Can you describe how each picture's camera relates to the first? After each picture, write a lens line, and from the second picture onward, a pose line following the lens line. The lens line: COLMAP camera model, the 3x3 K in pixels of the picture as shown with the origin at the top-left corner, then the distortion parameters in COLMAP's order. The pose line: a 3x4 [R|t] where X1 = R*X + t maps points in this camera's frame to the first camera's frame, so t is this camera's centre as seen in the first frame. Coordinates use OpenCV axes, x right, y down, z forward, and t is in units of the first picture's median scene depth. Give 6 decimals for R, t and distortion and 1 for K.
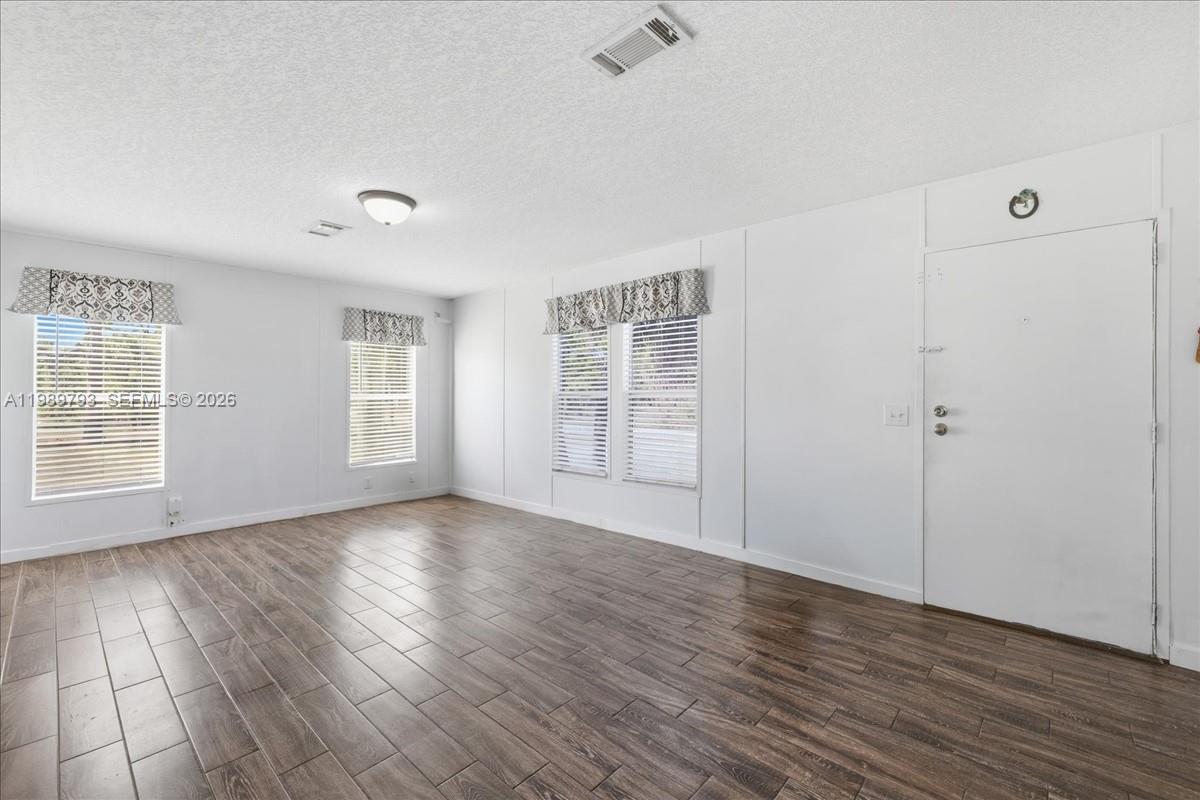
lens RADIAL K [[511.3, 0, 602.3], [0, 511.3, 395.4], [0, 0, 1]] dist [0.001253, -0.000675]
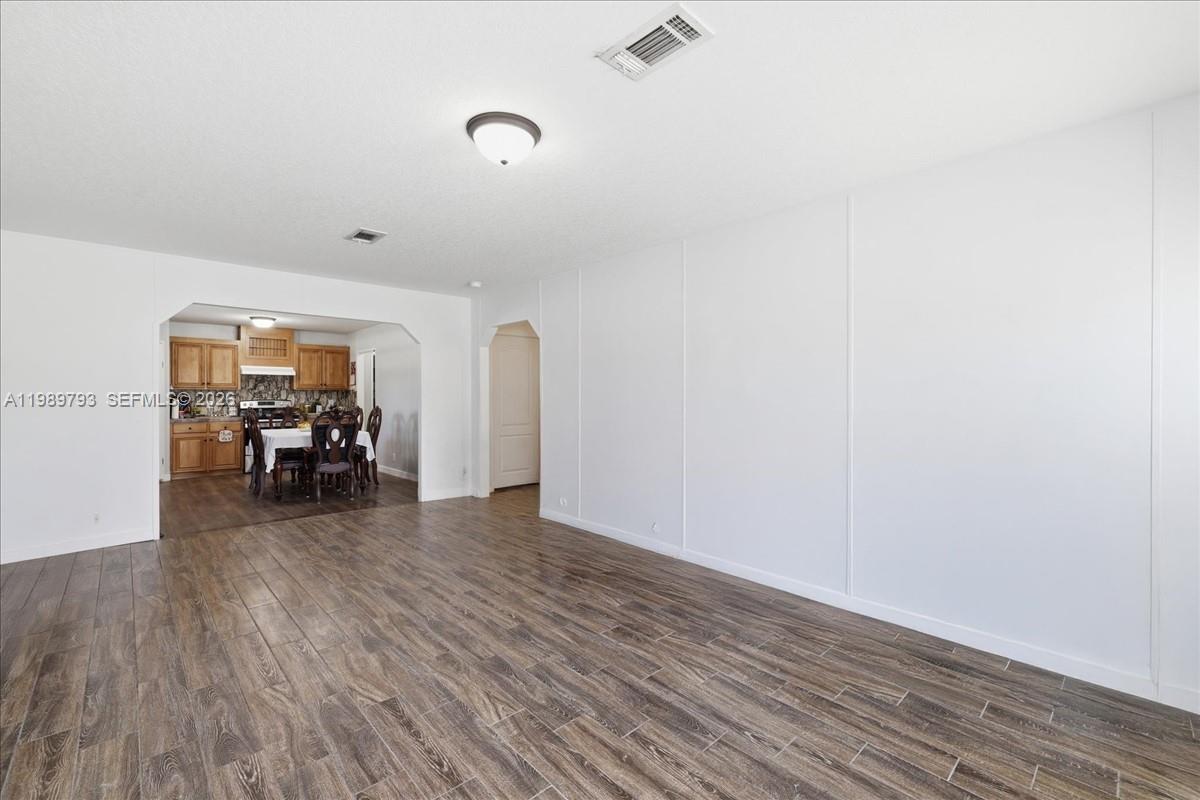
lens RADIAL K [[511.3, 0, 601.8], [0, 511.3, 394.3], [0, 0, 1]] dist [0.001253, -0.000675]
pose [[-0.996801, 0.001964, 0.079905, -0.497395], [0.001630, 0.999990, -0.004249, 0.001932], [-0.079912, -0.004105, -0.996793, 1.384809]]
